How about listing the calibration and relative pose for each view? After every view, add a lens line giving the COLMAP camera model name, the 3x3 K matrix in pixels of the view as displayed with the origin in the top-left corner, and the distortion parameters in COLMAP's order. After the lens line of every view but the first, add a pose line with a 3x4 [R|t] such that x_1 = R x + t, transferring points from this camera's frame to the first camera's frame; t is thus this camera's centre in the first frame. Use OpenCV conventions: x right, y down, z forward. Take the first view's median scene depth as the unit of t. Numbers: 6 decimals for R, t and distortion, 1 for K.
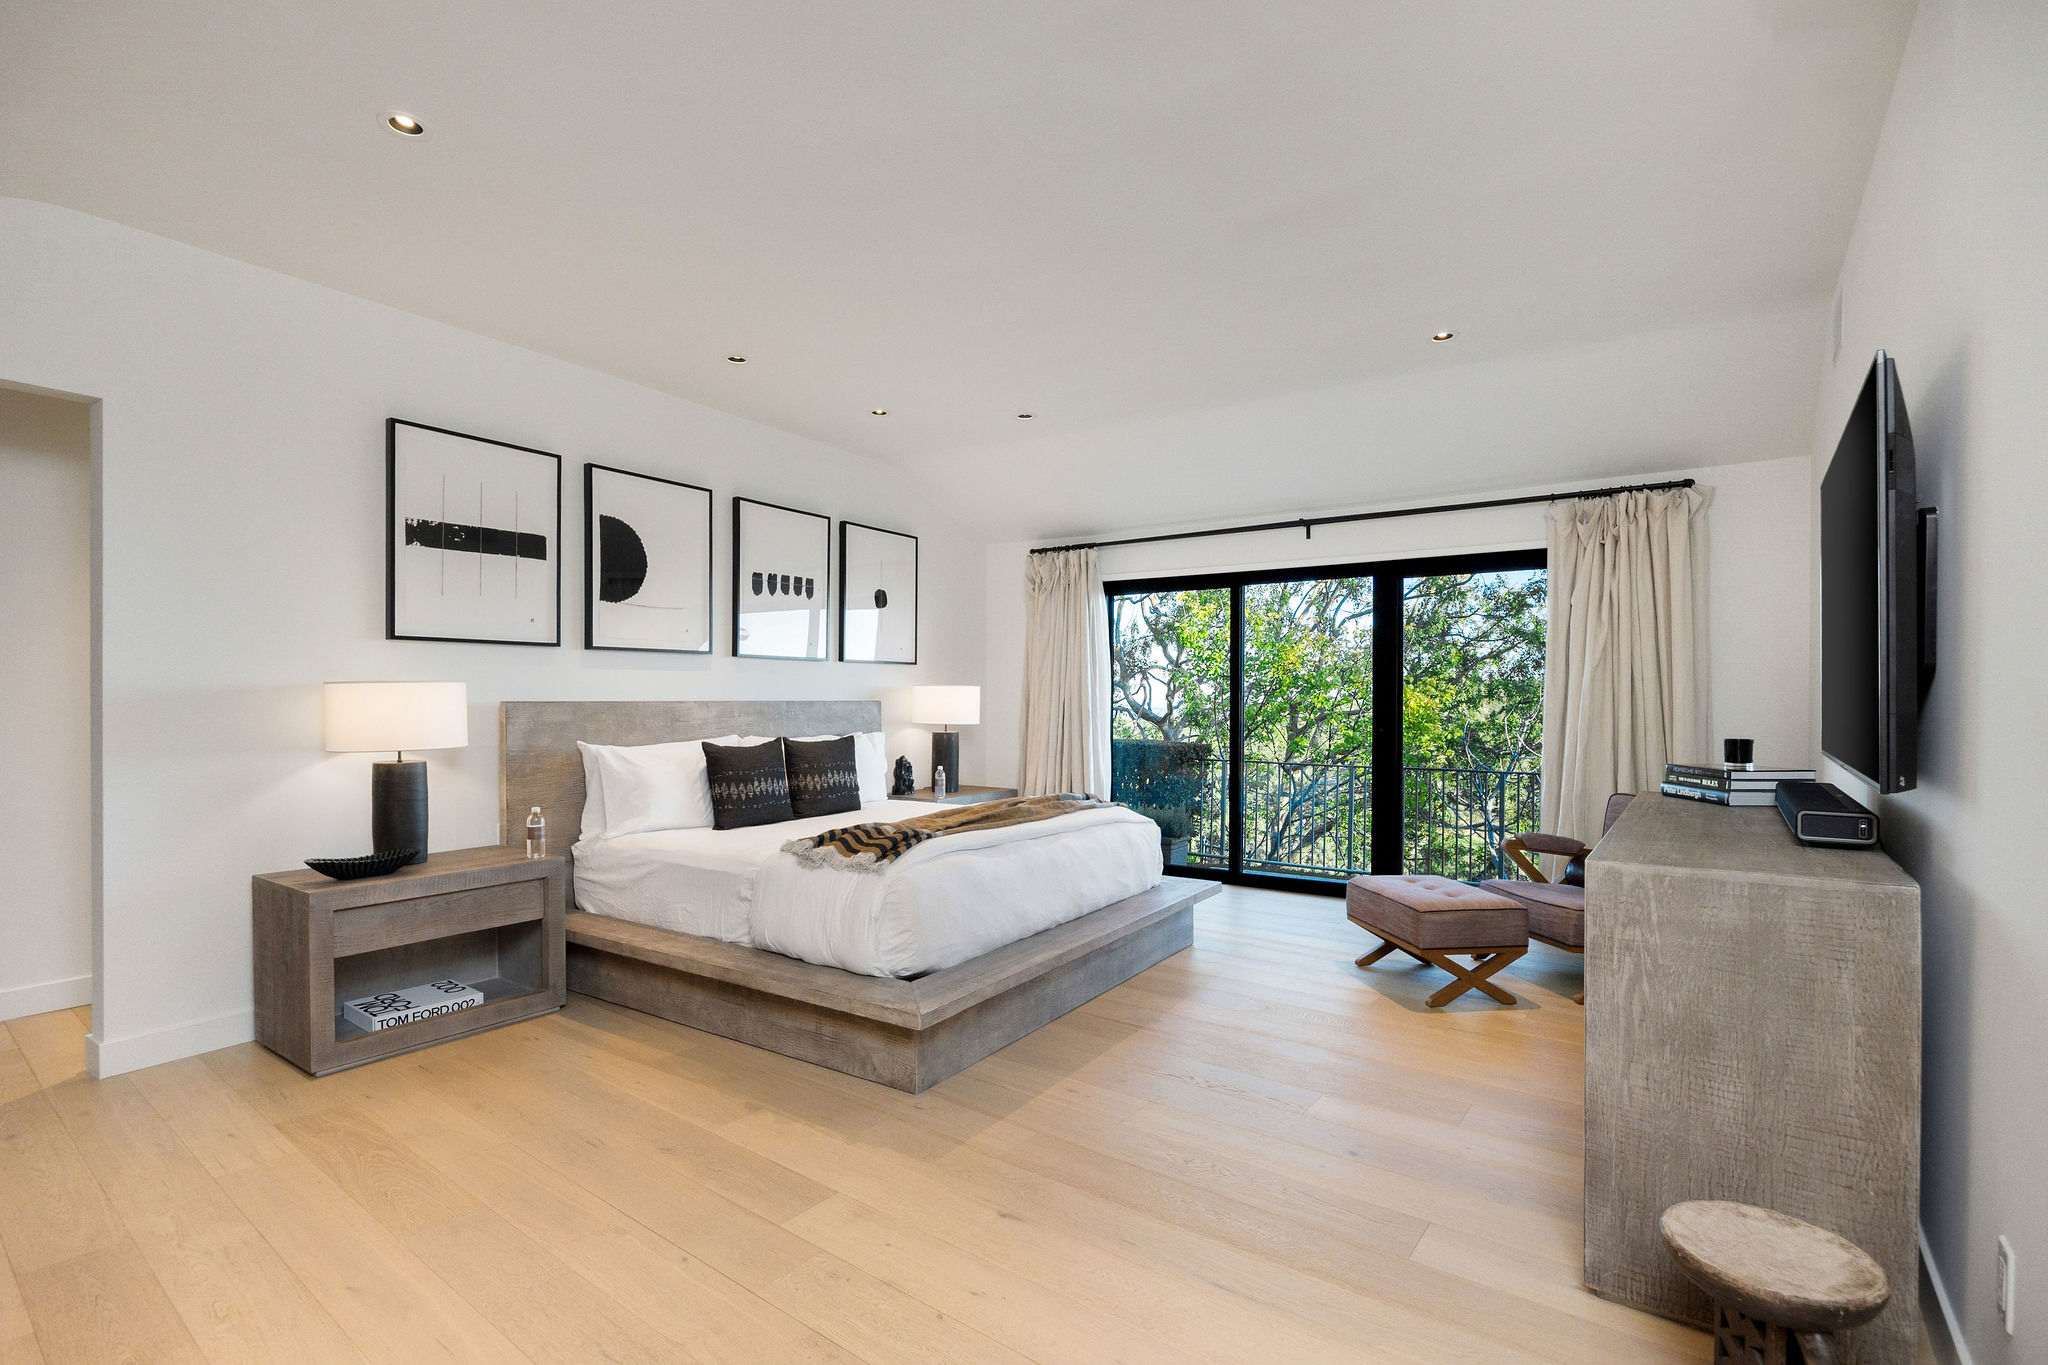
lens RADIAL K [[970.5, 0, 1107.3], [0, 970.5, 708.9], [0, 0, 1]] dist [-0.013089, 0.001422]
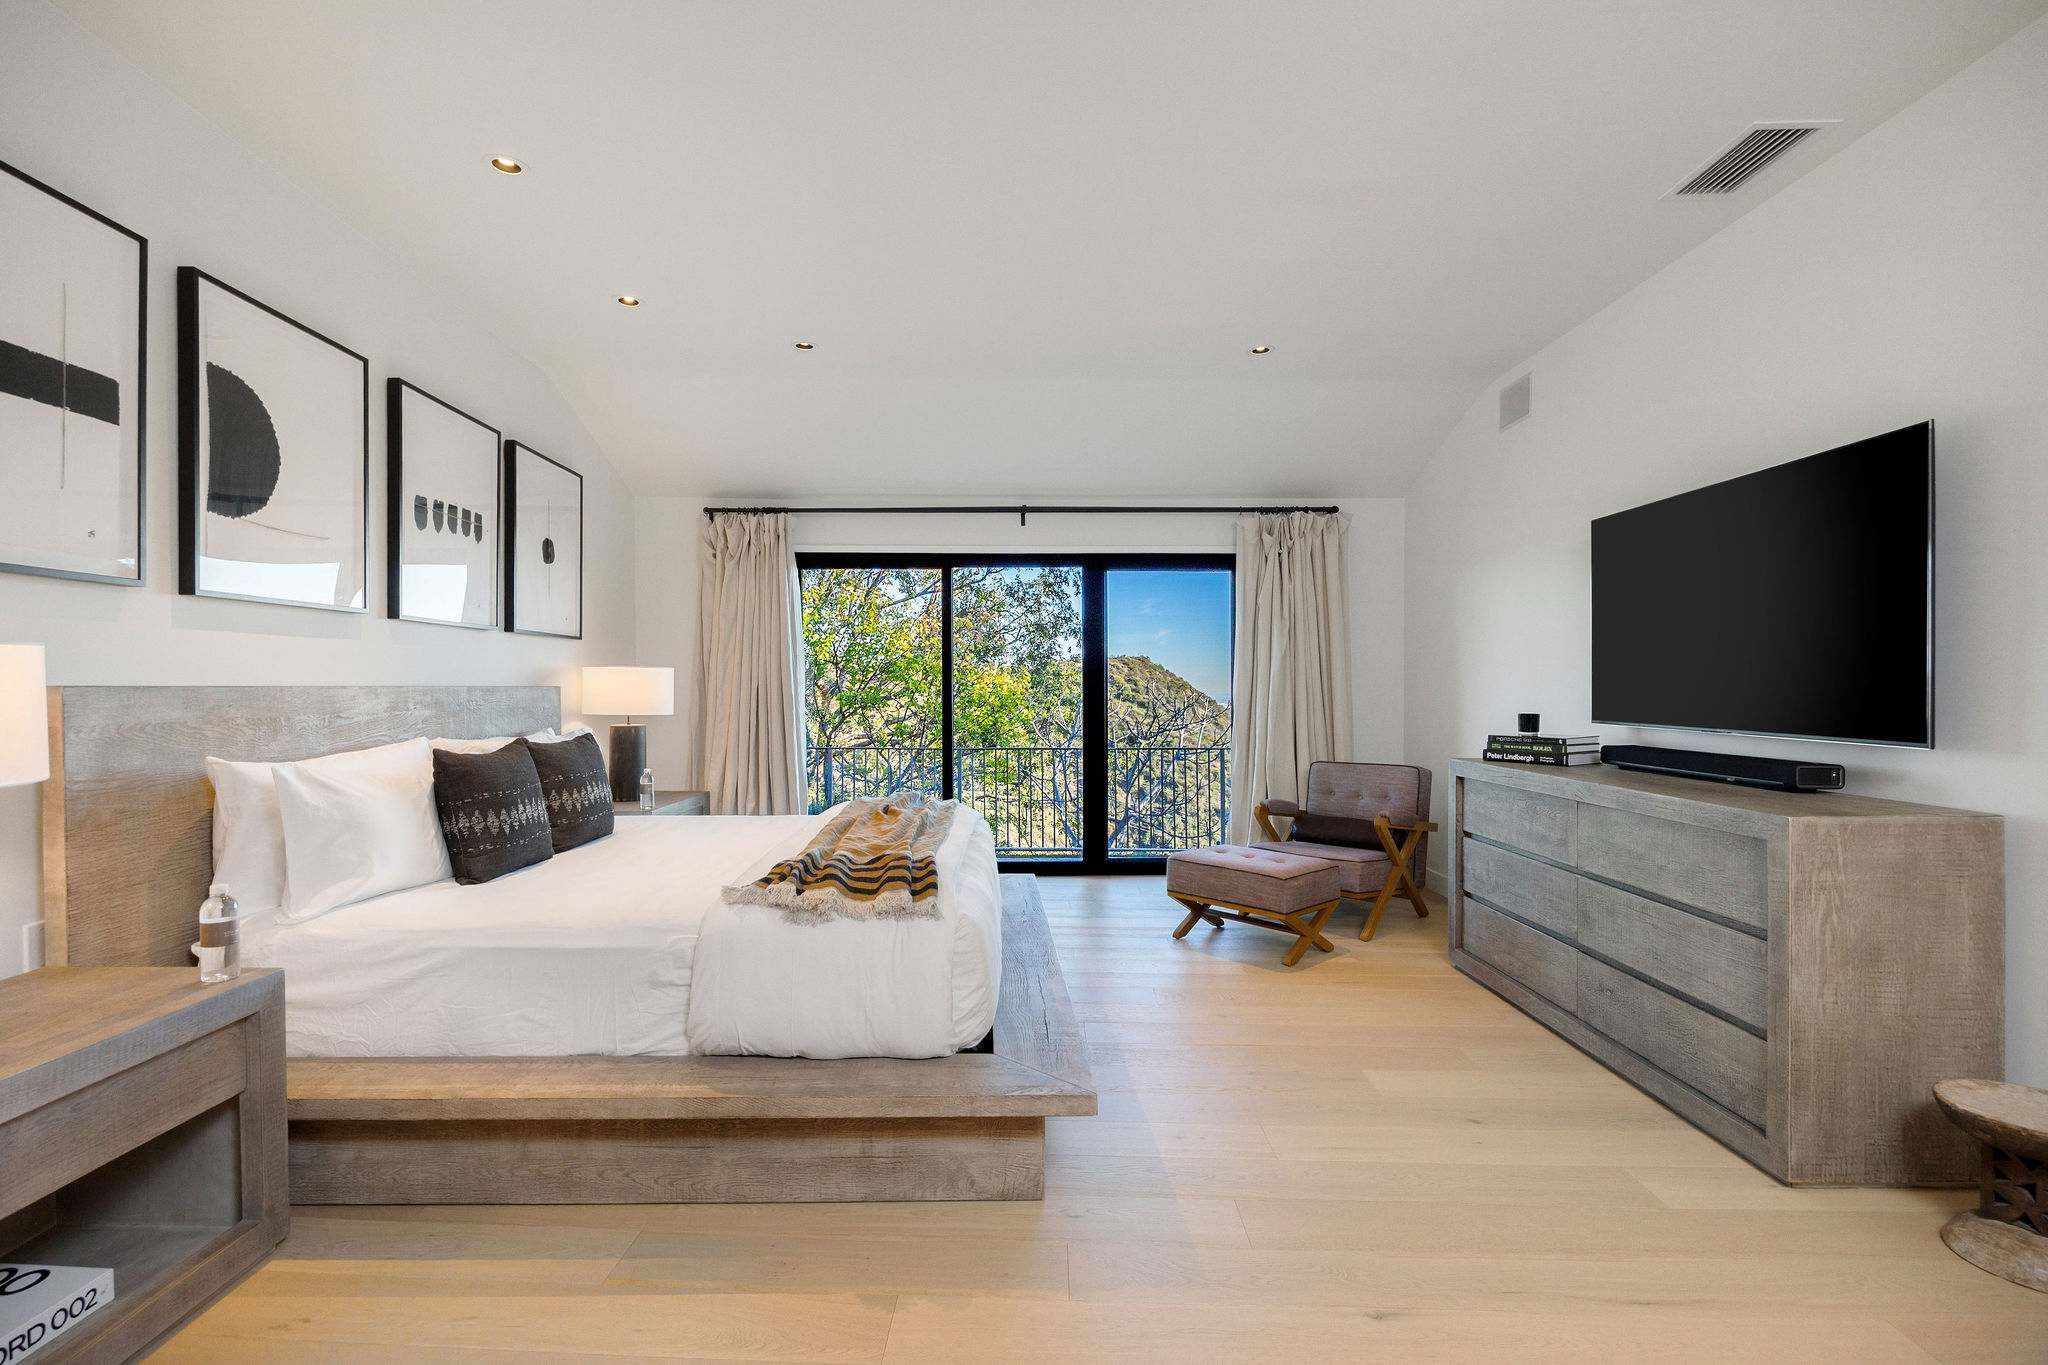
lens RADIAL K [[893.2, 0, 1085.1], [0, 893.2, 695.3], [0, 0, 1]] dist [-0.012094, 0.000930]
pose [[0.834154, -0.007606, 0.551479, -0.394159], [0.007352, 0.999969, 0.002670, 0.000144], [-0.551482, 0.001827, 0.834185, 0.283853]]
